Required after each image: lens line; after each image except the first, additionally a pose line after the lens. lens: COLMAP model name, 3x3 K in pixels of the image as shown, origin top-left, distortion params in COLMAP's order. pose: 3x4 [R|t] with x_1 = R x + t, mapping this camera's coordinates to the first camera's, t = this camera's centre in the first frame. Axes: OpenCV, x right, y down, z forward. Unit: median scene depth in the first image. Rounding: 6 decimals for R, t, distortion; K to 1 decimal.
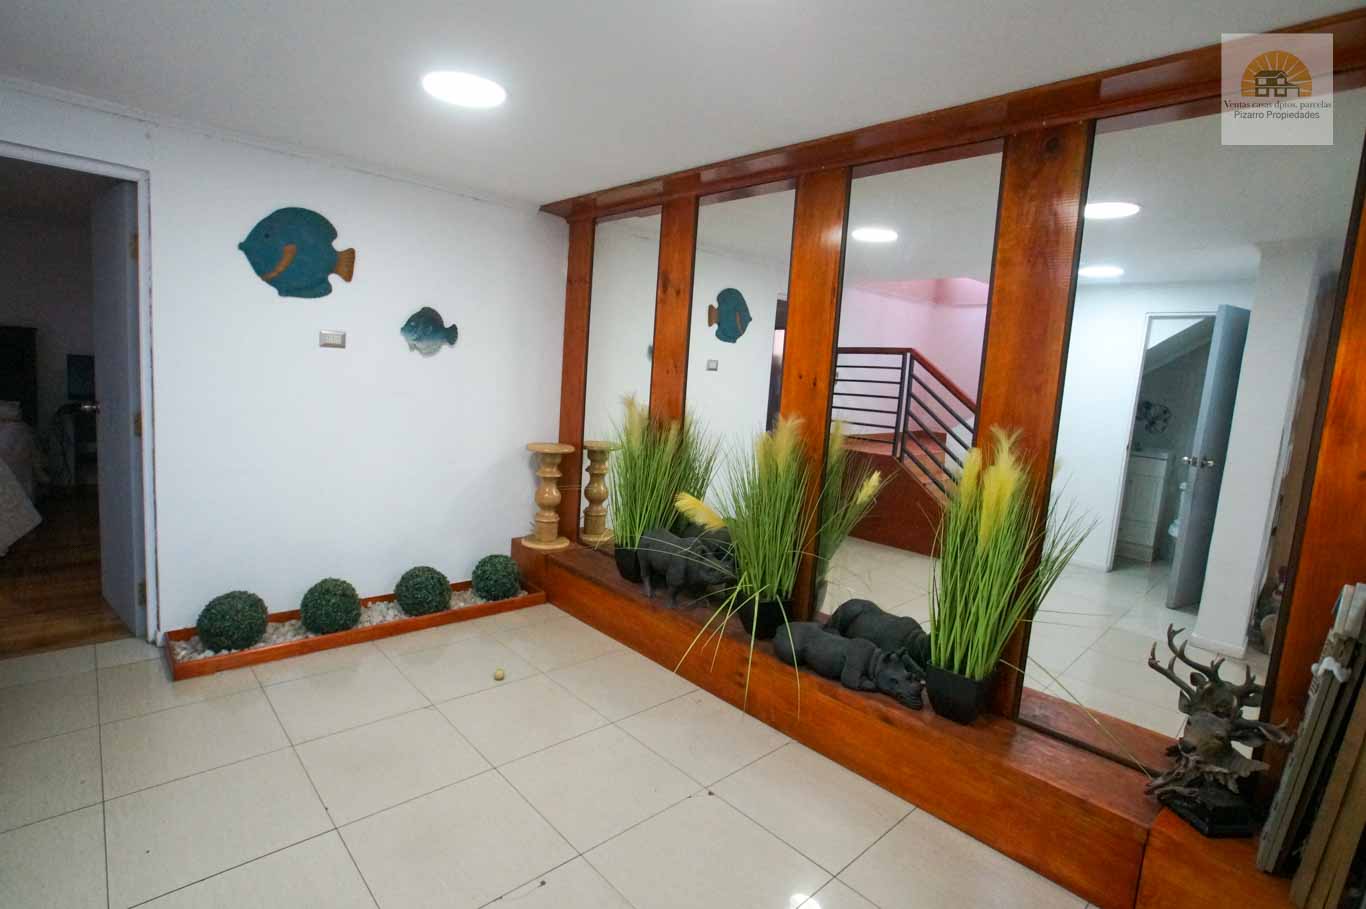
lens RADIAL K [[672.7, 0, 665.9], [0, 672.7, 451.0], [0, 0, 1]] dist [-0.074096, 0.043741]
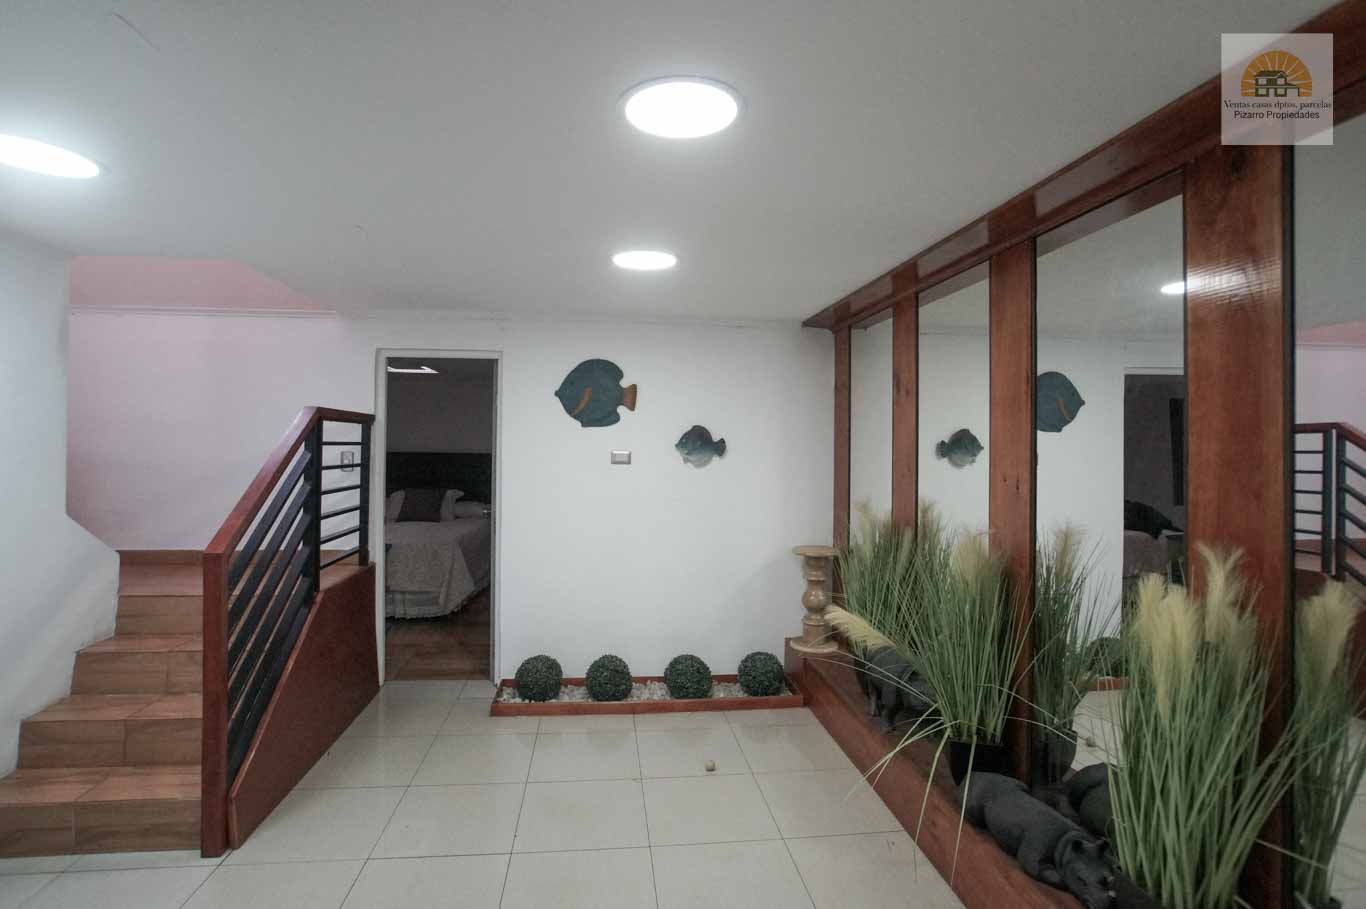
lens RADIAL K [[672.7, 0, 665.9], [0, 672.7, 451.0], [0, 0, 1]] dist [-0.074096, 0.043741]
pose [[0.800438, -0.053834, -0.596993, 0.322251], [-0.029188, 0.991277, -0.128524, -0.022262], [0.598704, 0.120301, 0.791885, 0.050368]]
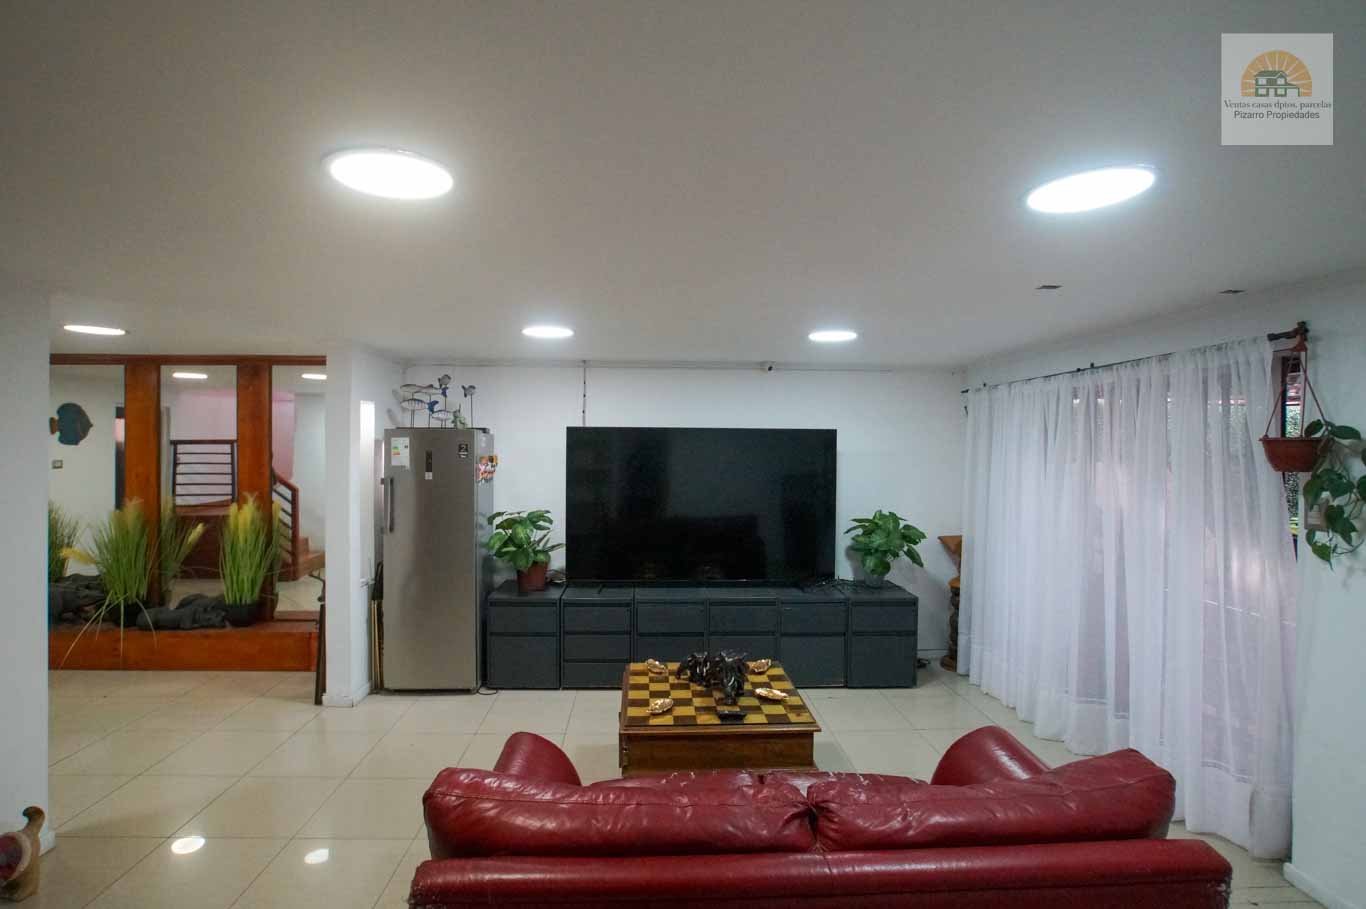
lens RADIAL K [[682.4, 0, 683.0], [0, 682.4, 454.5], [0, 0, 1]] dist [-0.018167, 0.000706]
pose [[0.653861, -0.074409, 0.752947, -0.179804], [0.128603, 0.991602, -0.013685, 0.039935], [-0.745605, 0.105779, 0.657939, -1.152842]]
